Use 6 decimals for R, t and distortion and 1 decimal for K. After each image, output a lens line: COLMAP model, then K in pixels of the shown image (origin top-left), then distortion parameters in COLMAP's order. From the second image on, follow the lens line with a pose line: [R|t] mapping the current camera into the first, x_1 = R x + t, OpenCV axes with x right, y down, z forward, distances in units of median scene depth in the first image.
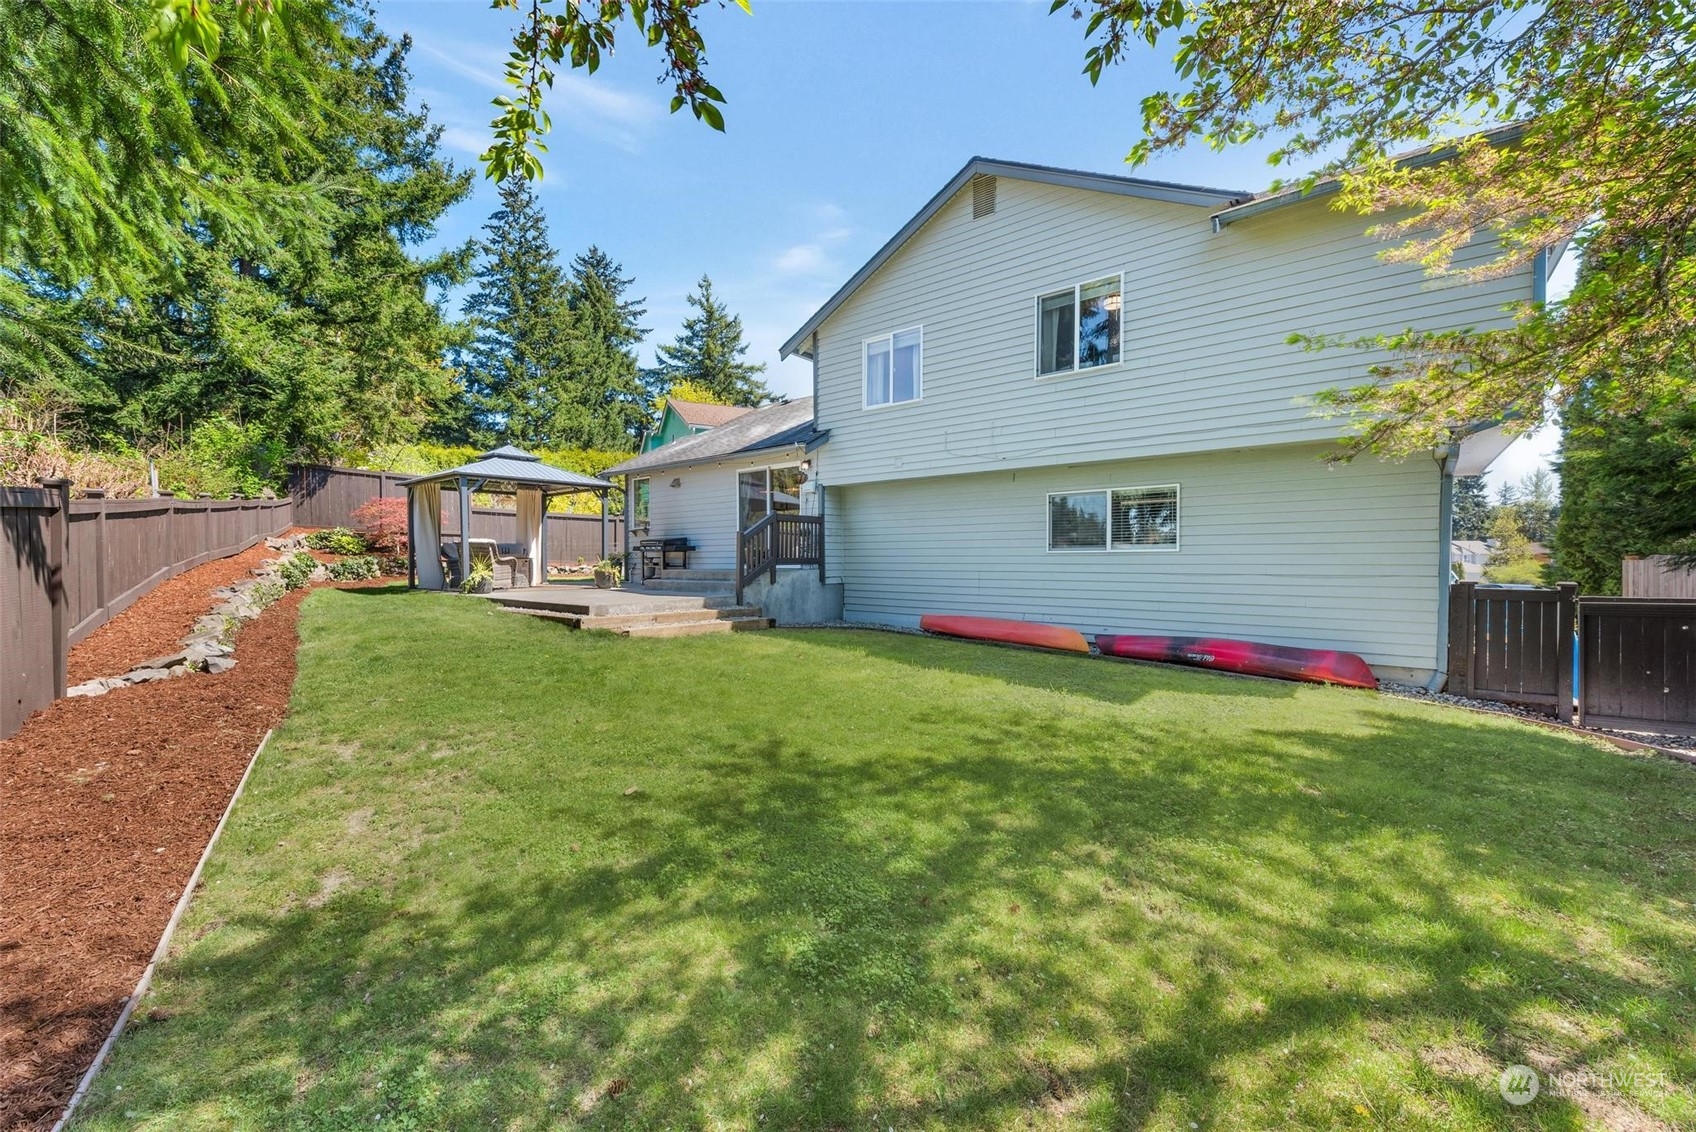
lens RADIAL K [[657.2, 0, 857.6], [0, 657.2, 572.2], [0, 0, 1]] dist [0.005065, -0.000341]
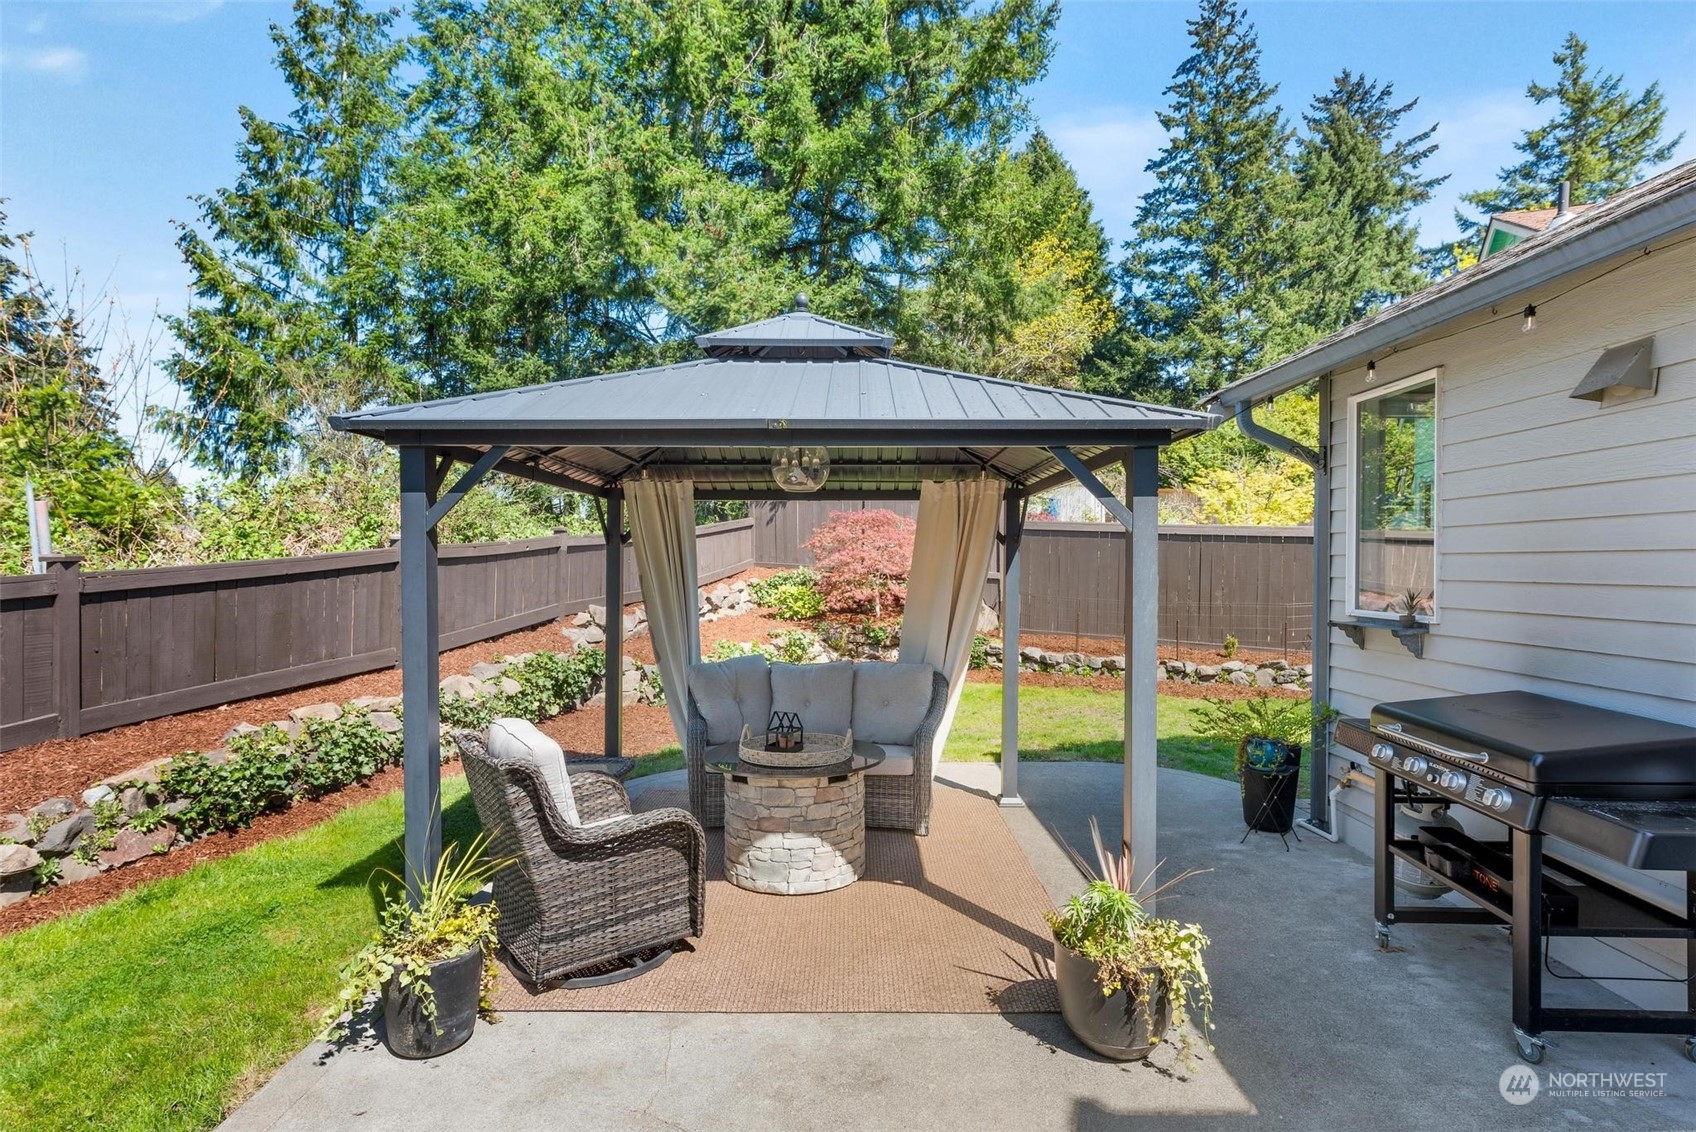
lens RADIAL K [[878.4, 0, 842.4], [0, 878.4, 572.2], [0, 0, 1]] dist [0.003479, -0.001063]
pose [[0.622121, 0.013765, -0.782800, -0.057311], [-0.021869, 0.999761, 0.000199, -0.020898], [0.782616, 0.016995, 0.622273, 0.181713]]
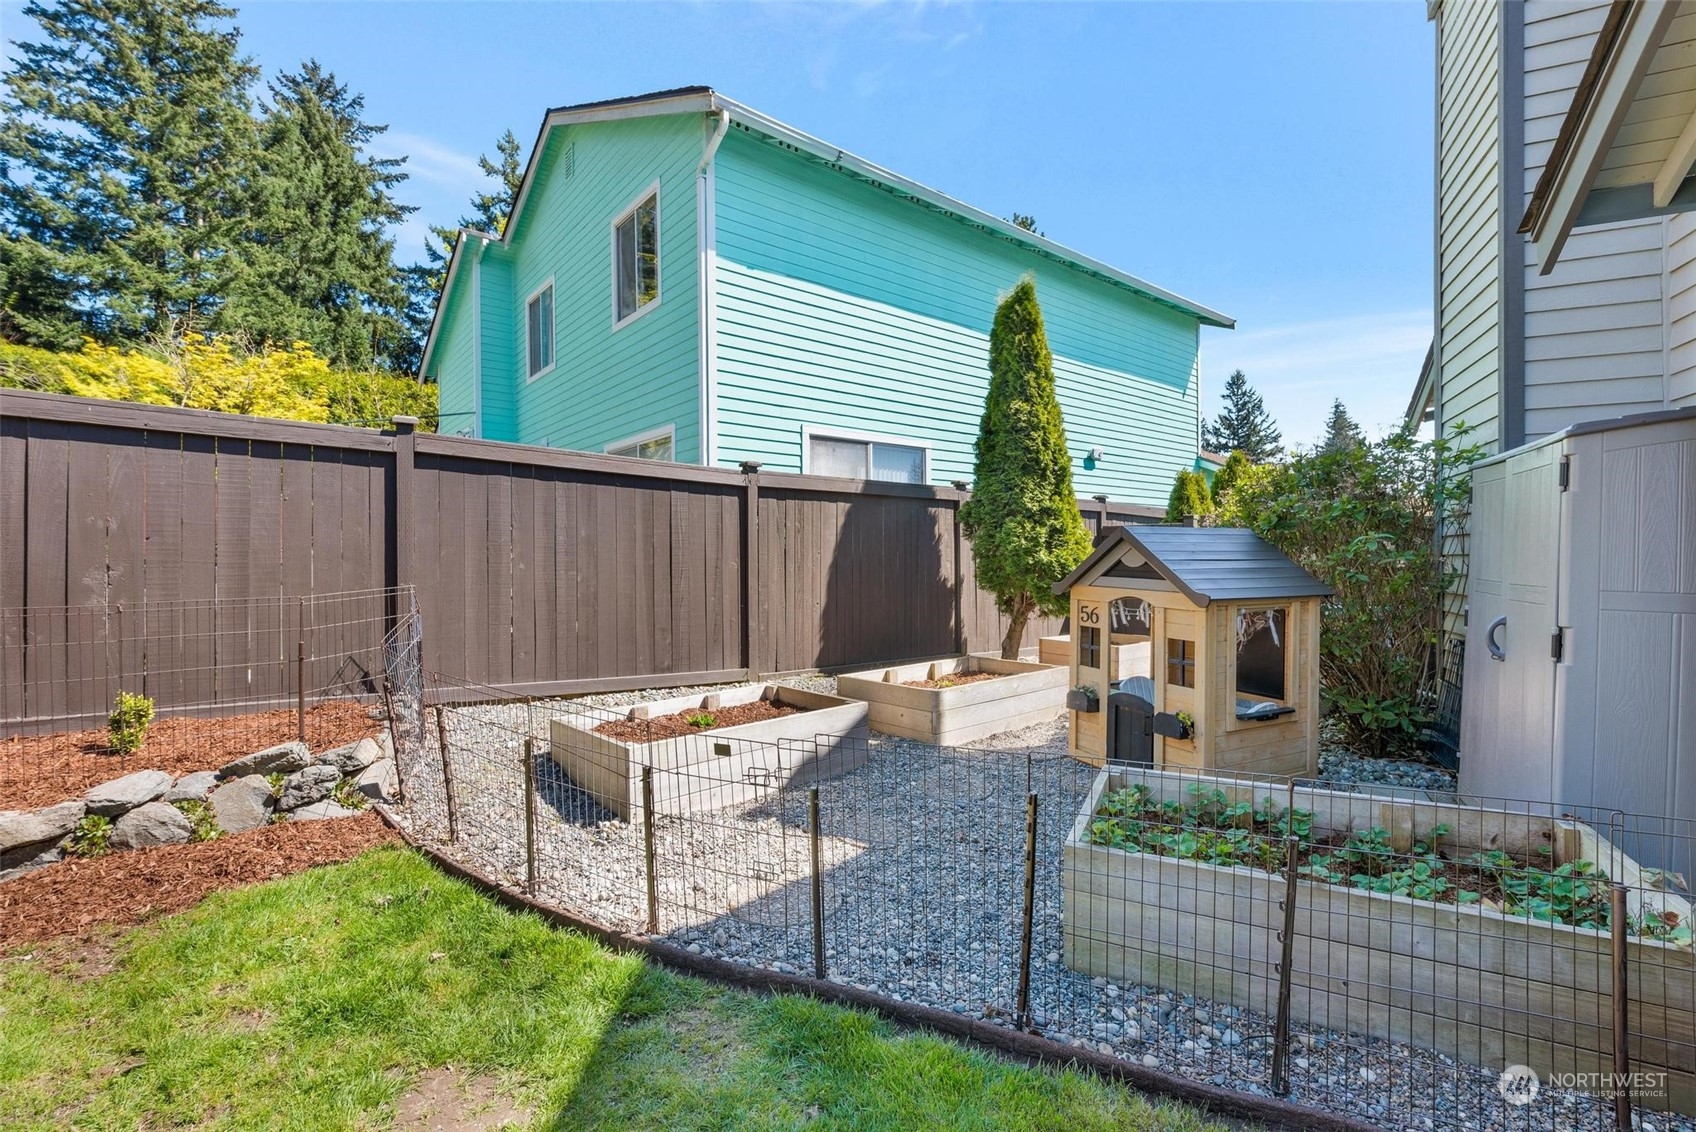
lens RADIAL K [[753.5, 0, 858.2], [0, 753.5, 574.8], [0, 0, 1]] dist [-0.001324, -0.000322]
pose [[0.971756, -0.009227, 0.235806, -0.113231], [0.009670, 0.999953, -0.000721, -0.017534], [-0.235788, 0.002981, 0.971800, 0.297906]]
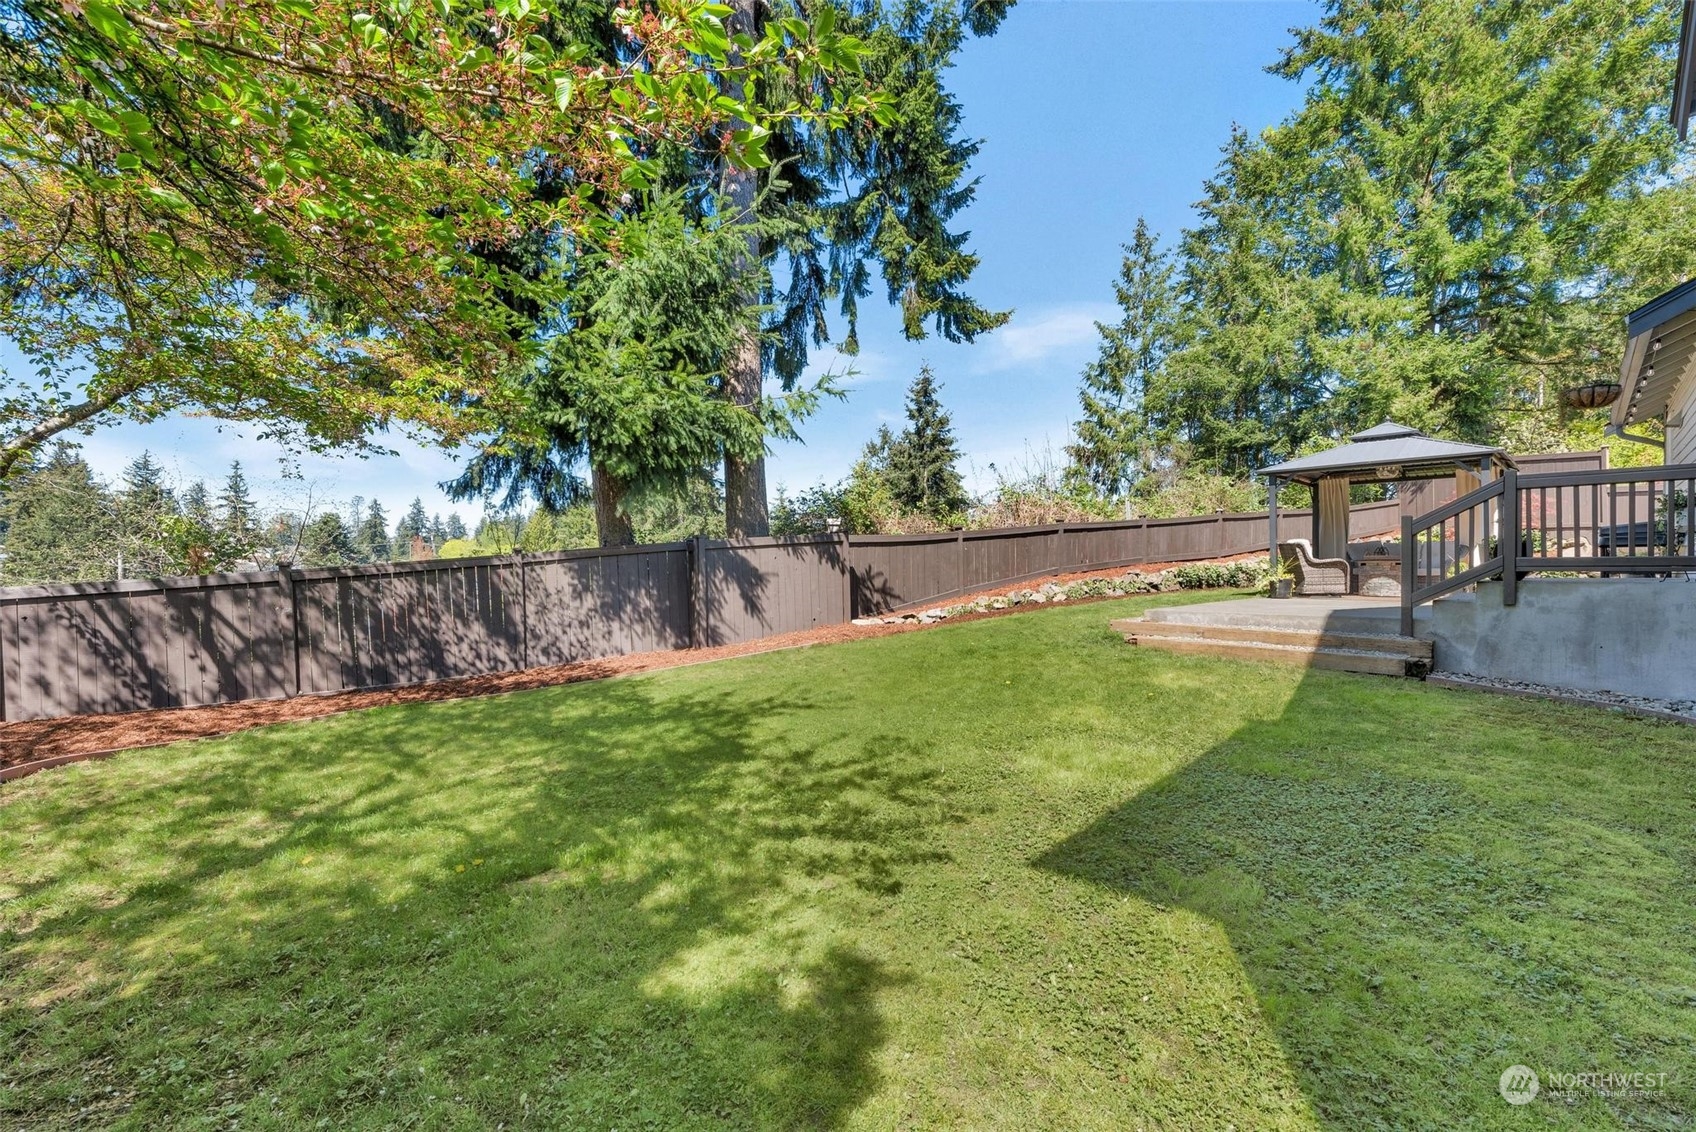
lens RADIAL K [[720.5, 0, 842.4], [0, 720.5, 567.3], [0, 0, 1]] dist [0.006240, -0.000861]
pose [[-0.128700, 0.005862, -0.991666, 0.102340], [-0.014885, 0.999858, 0.007842, -0.002004], [0.991572, 0.015771, -0.128594, 0.100786]]
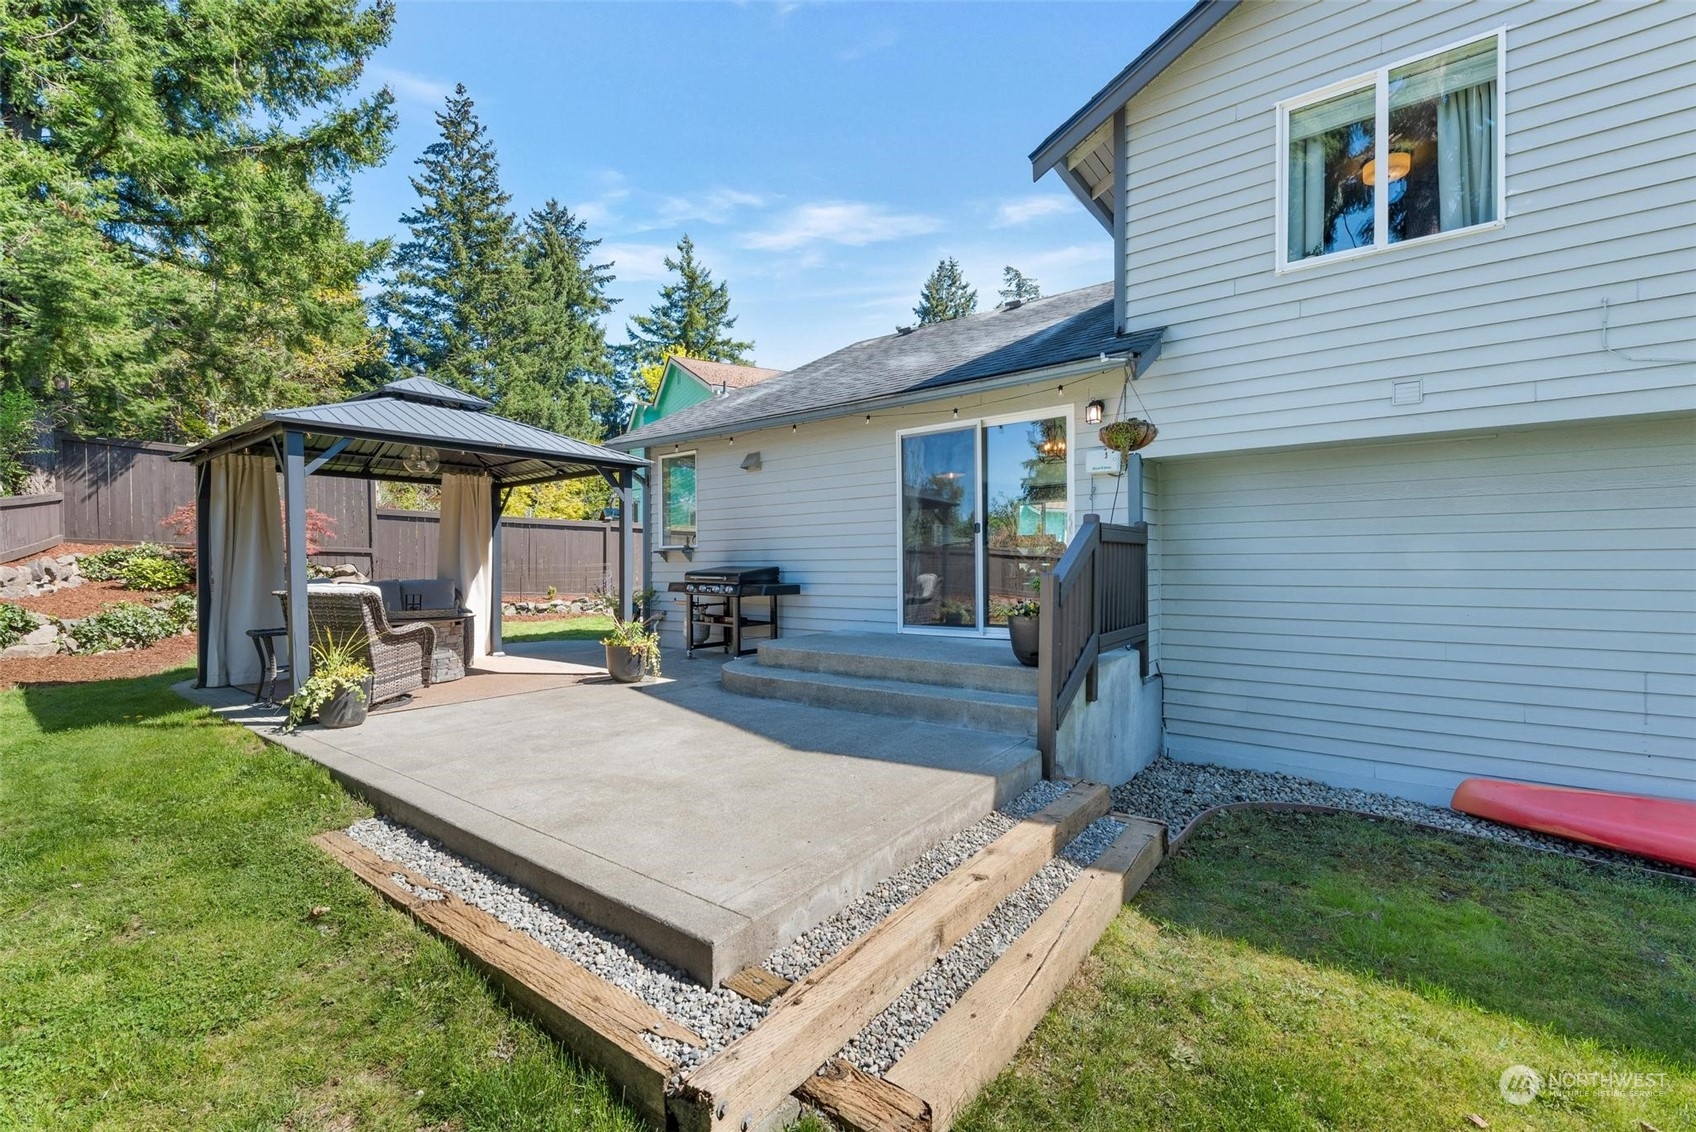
lens RADIAL K [[720.5, 0, 855.8], [0, 720.5, 571.0], [0, 0, 1]] dist [0.006240, -0.000861]
pose [[0.999726, -0.002426, 0.023288, -0.052698], [0.002727, 0.999913, -0.012916, -0.010441], [-0.023255, 0.012976, 0.999645, 0.108584]]
